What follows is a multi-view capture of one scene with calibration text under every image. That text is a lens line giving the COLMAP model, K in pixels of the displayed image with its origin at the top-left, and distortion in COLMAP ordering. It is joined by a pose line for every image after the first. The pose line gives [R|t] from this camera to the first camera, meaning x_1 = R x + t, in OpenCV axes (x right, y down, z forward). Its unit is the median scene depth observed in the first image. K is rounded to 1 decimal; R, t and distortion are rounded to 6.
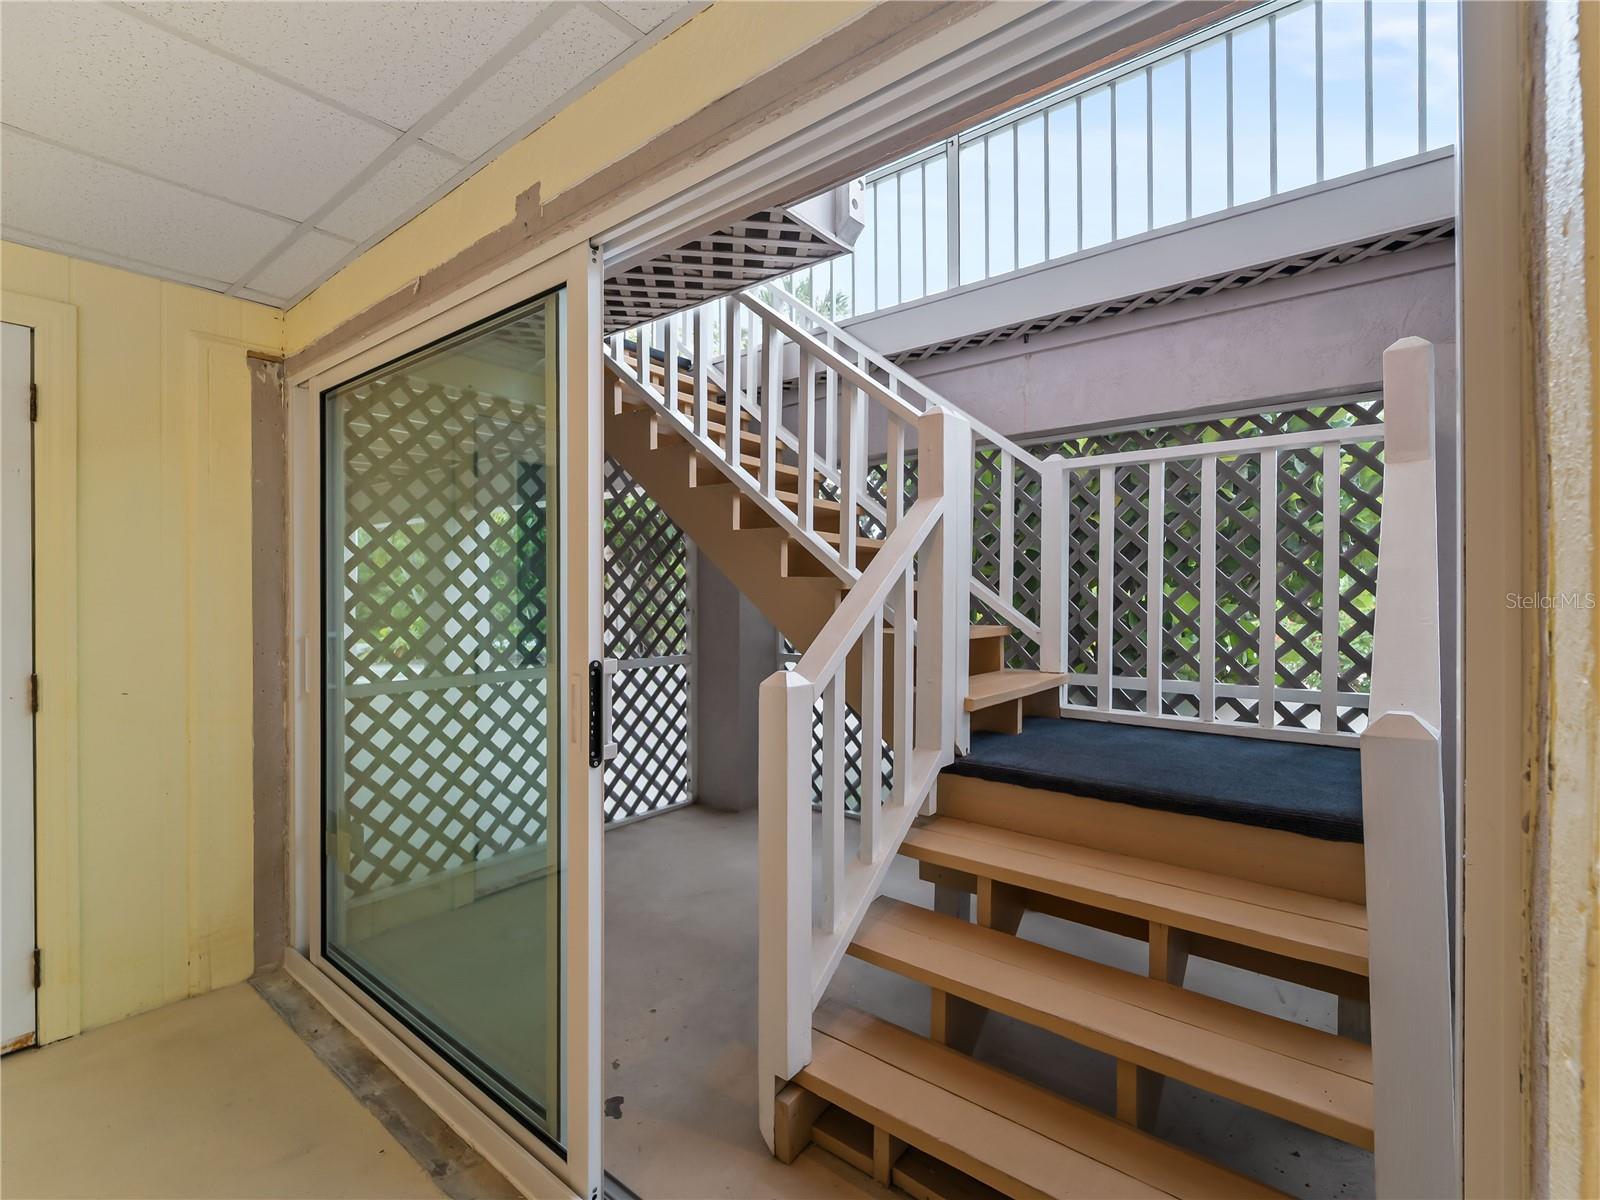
lens RADIAL K [[734.2, 0, 788.8], [0, 734.2, 560.0], [0, 0, 1]] dist [0.005103, 0.000485]
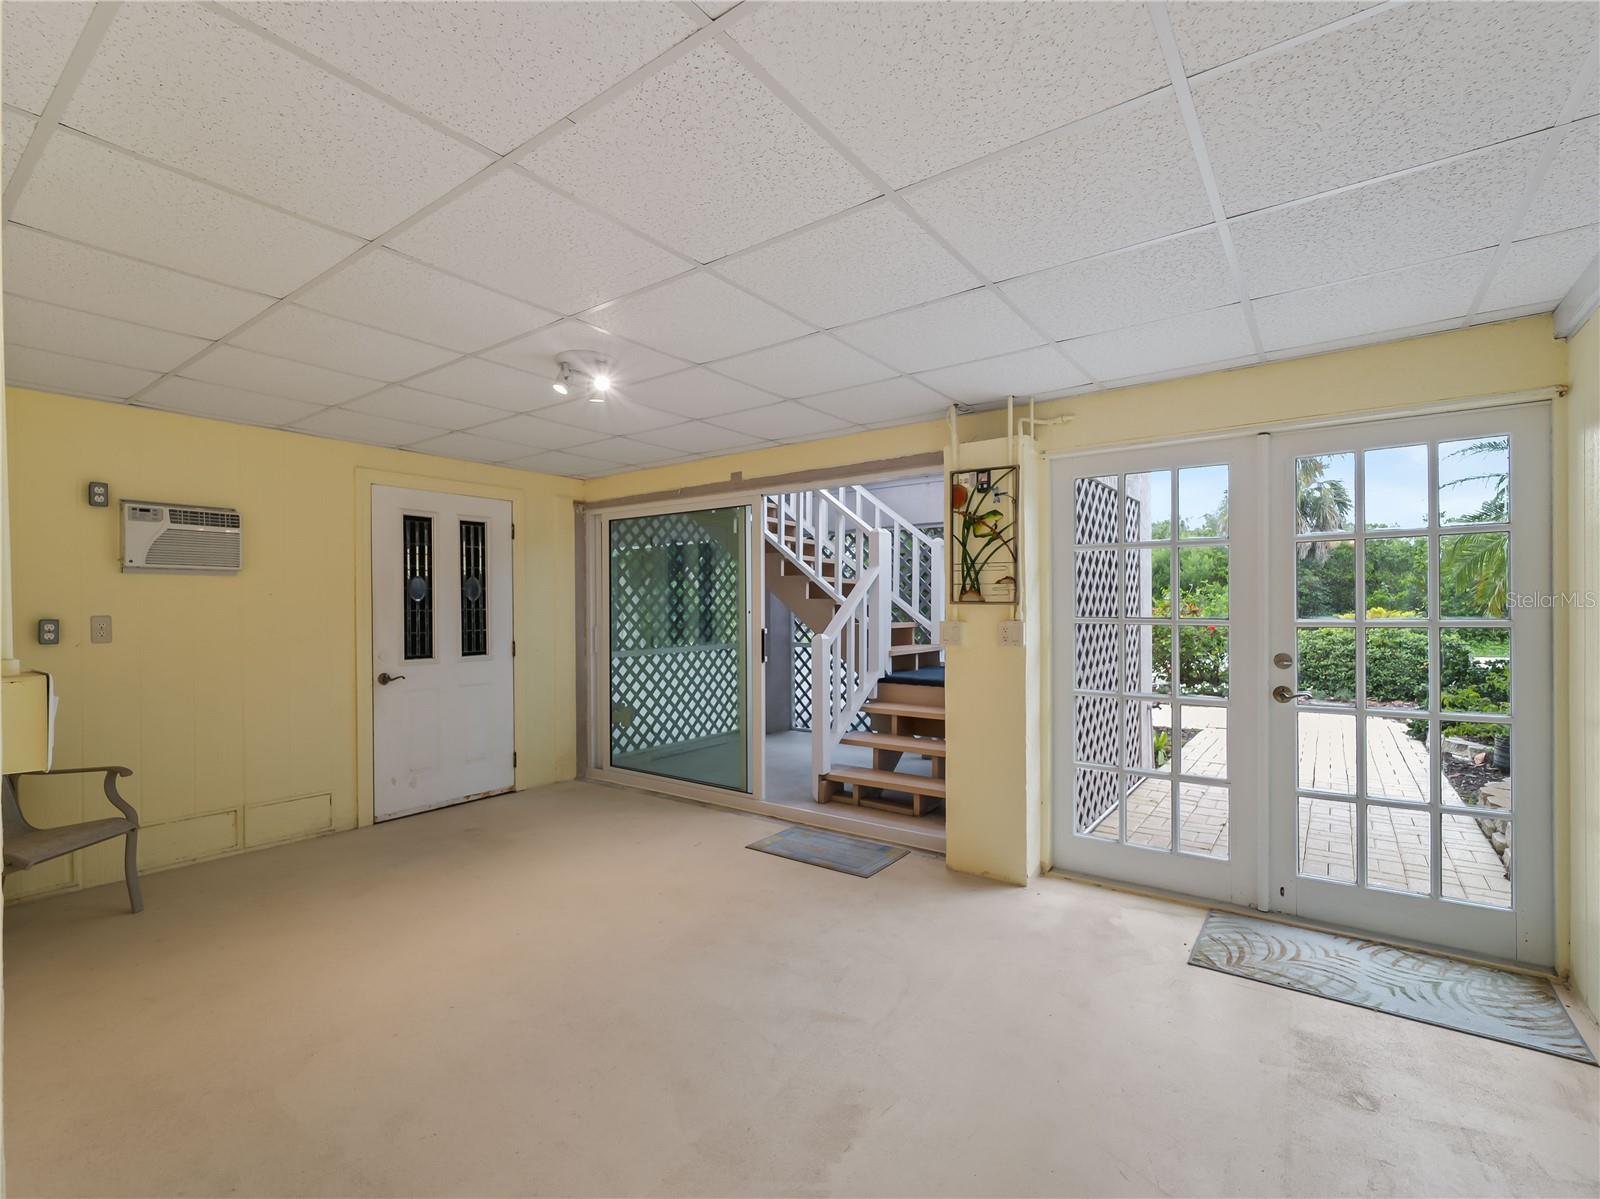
lens RADIAL K [[734.2, 0, 803.5], [0, 734.2, 603.6], [0, 0, 1]] dist [0.005103, 0.000485]
pose [[0.997882, -0.006962, 0.064680, -0.152661], [0.004099, 0.999011, 0.044285, -0.055671], [-0.064924, -0.043926, 0.996923, -1.087854]]
